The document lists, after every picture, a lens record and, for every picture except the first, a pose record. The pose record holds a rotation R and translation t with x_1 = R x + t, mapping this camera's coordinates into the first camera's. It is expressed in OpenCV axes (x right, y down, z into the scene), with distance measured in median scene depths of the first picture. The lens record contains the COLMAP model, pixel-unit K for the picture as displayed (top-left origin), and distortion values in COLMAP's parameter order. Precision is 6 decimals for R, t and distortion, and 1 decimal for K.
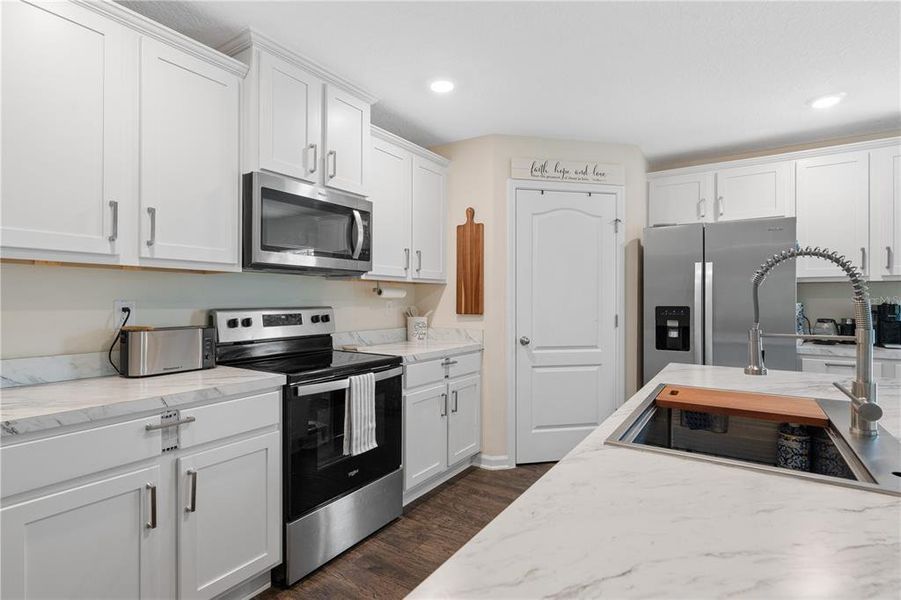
lens RADIAL K [[448.7, 0, 442.9], [0, 448.7, 296.7], [0, 0, 1]] dist [0.004132, 0.001638]
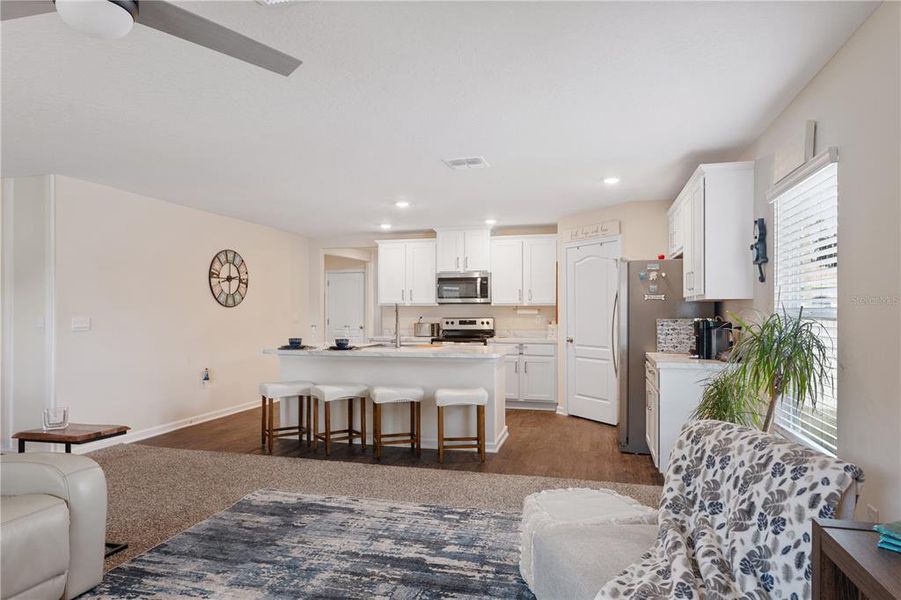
lens RADIAL K [[539.3, 0, 452.6], [0, 539.3, 310.8], [0, 0, 1]] dist [0.004133, -0.002962]
pose [[0.306146, -0.002811, -0.951980, 2.015061], [0.007241, 0.999974, -0.000624, -0.011542], [0.951957, -0.006703, 0.306159, -0.018528]]
